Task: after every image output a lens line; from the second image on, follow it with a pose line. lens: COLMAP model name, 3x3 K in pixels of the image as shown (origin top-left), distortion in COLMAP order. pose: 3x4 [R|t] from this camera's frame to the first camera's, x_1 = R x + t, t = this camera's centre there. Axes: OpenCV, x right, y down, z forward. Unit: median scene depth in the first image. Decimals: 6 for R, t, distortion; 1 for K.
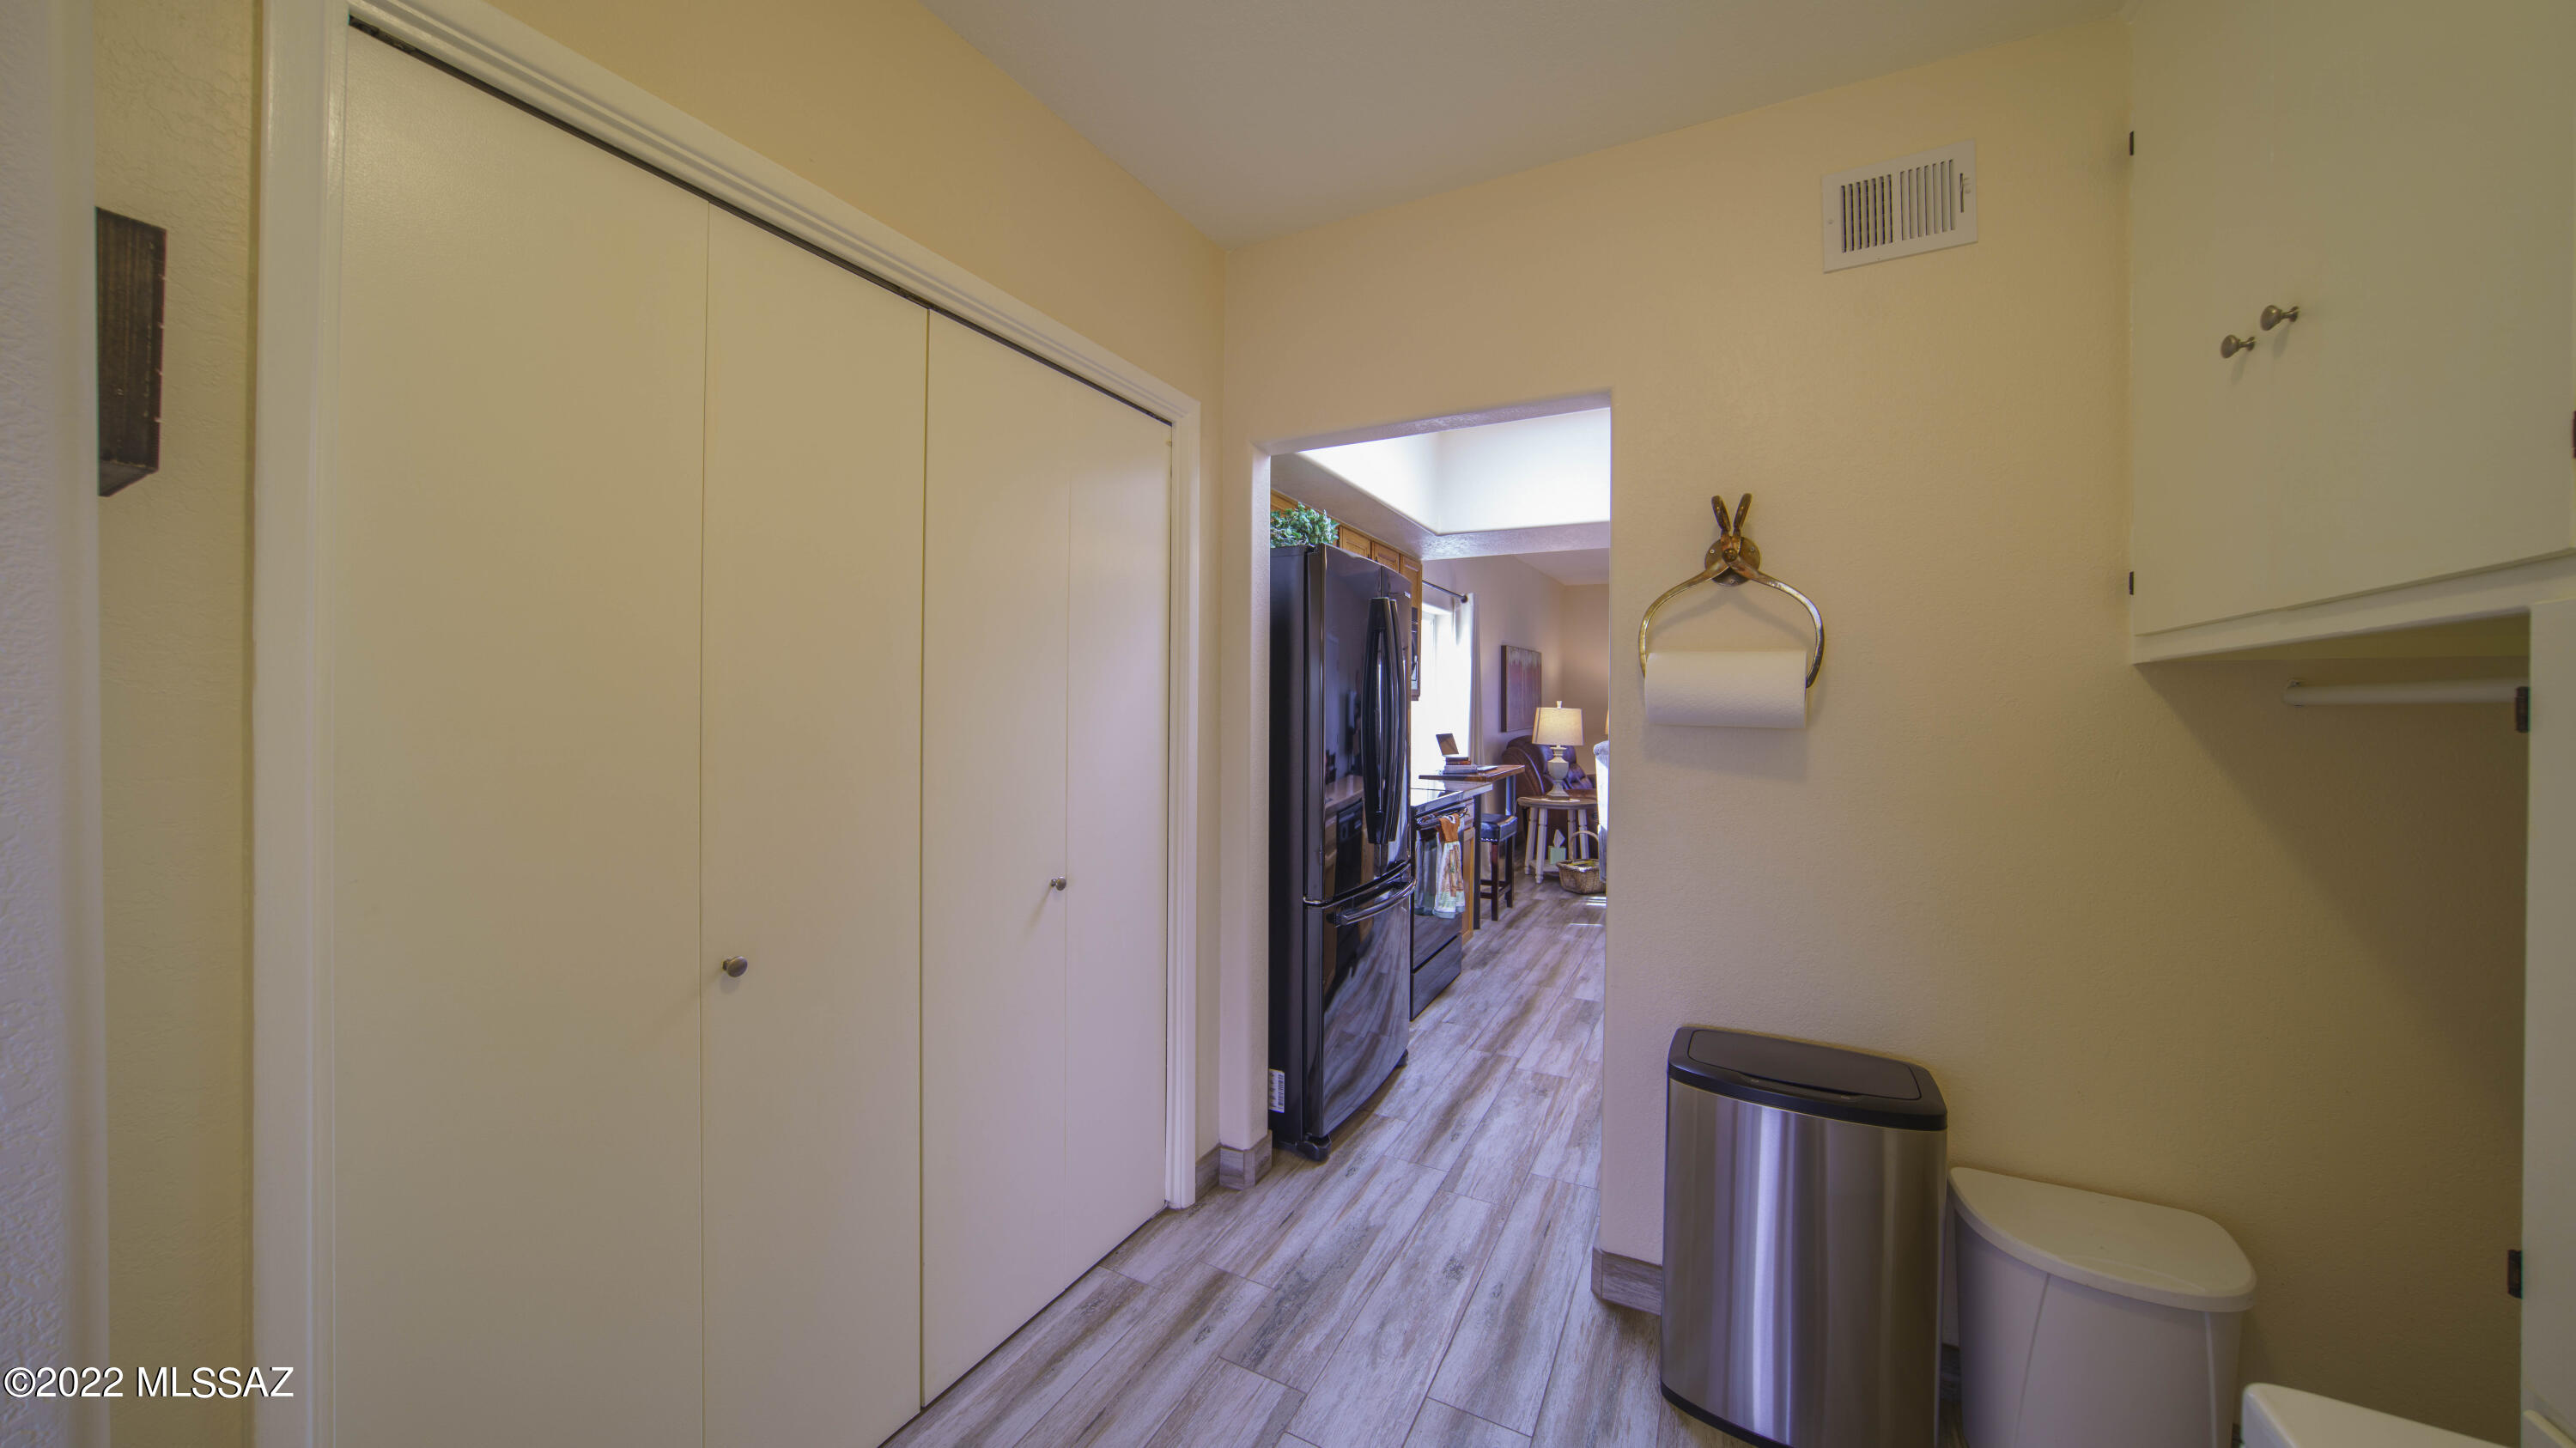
lens RADIAL K [[846.6, 0, 1288.0], [0, 846.6, 724.0], [0, 0, 1]] dist [-0.039662, 0.000026]
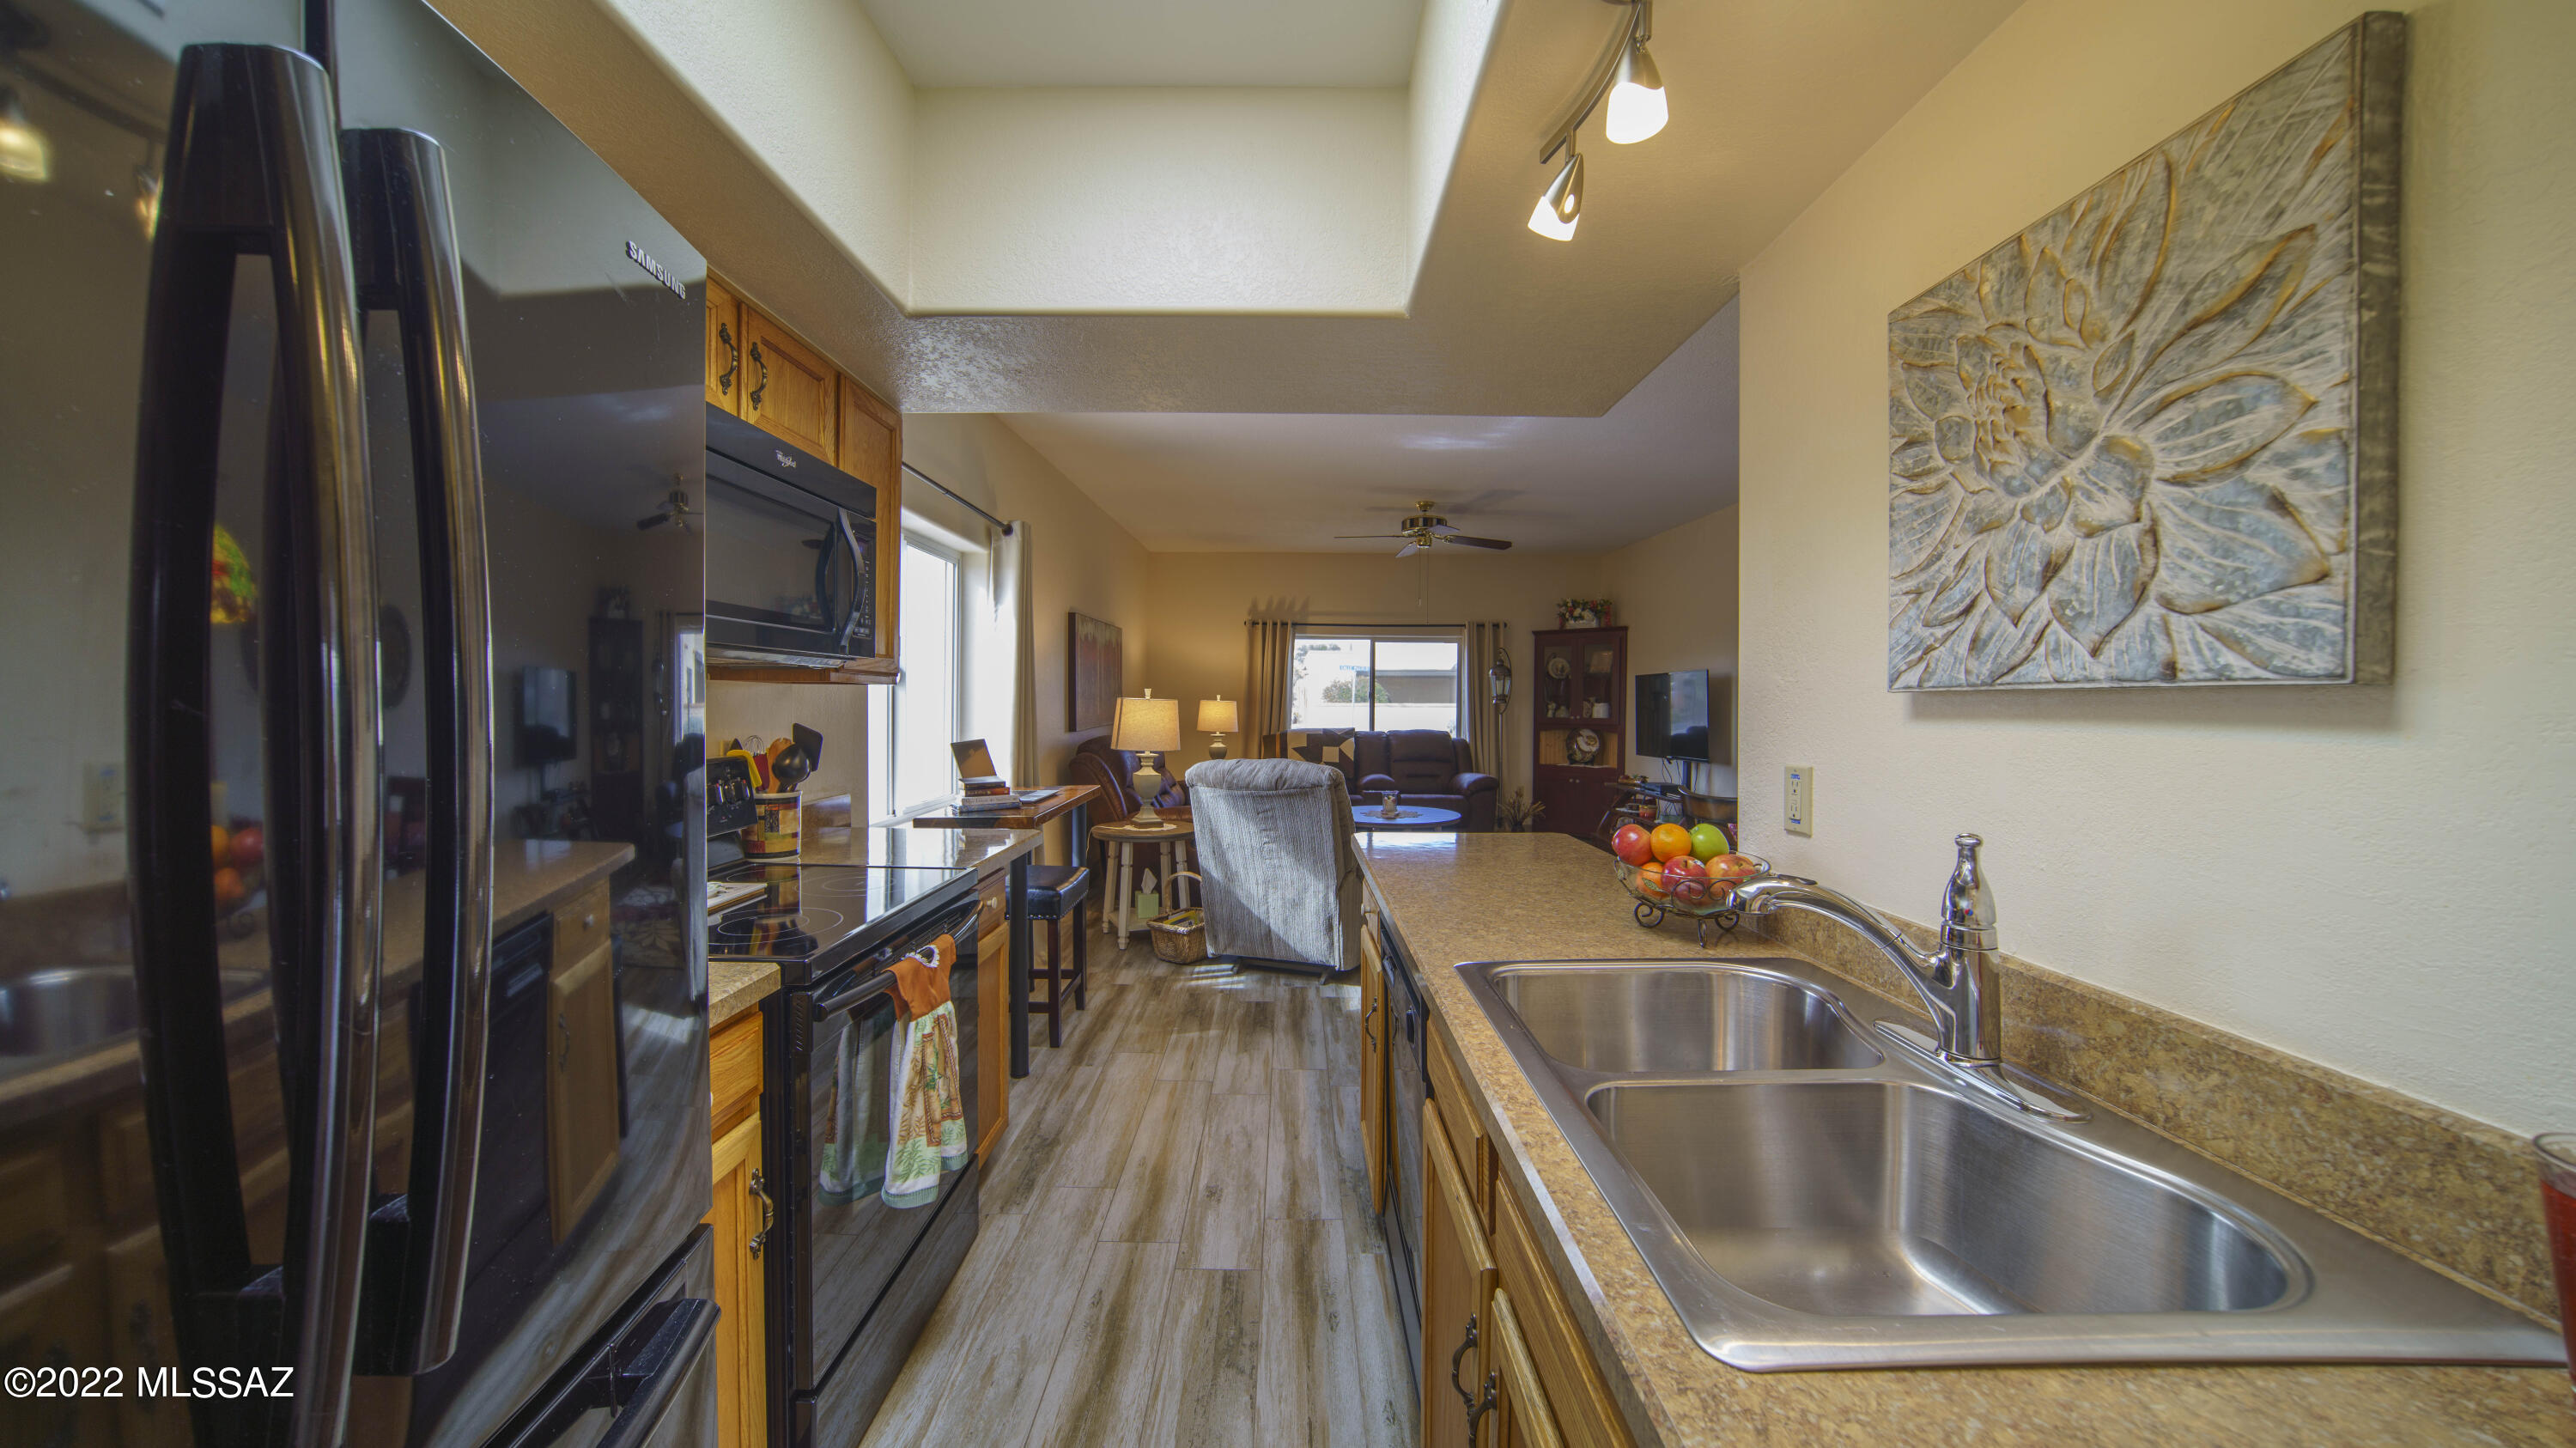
lens RADIAL K [[846.6, 0, 1288.0], [0, 846.6, 724.0], [0, 0, 1]] dist [-0.039662, 0.000026]
pose [[0.882782, -0.009291, 0.469692, 0.098467], [0.004349, 0.999923, 0.011606, -0.006271], [-0.469764, -0.008203, 0.882754, 0.342165]]
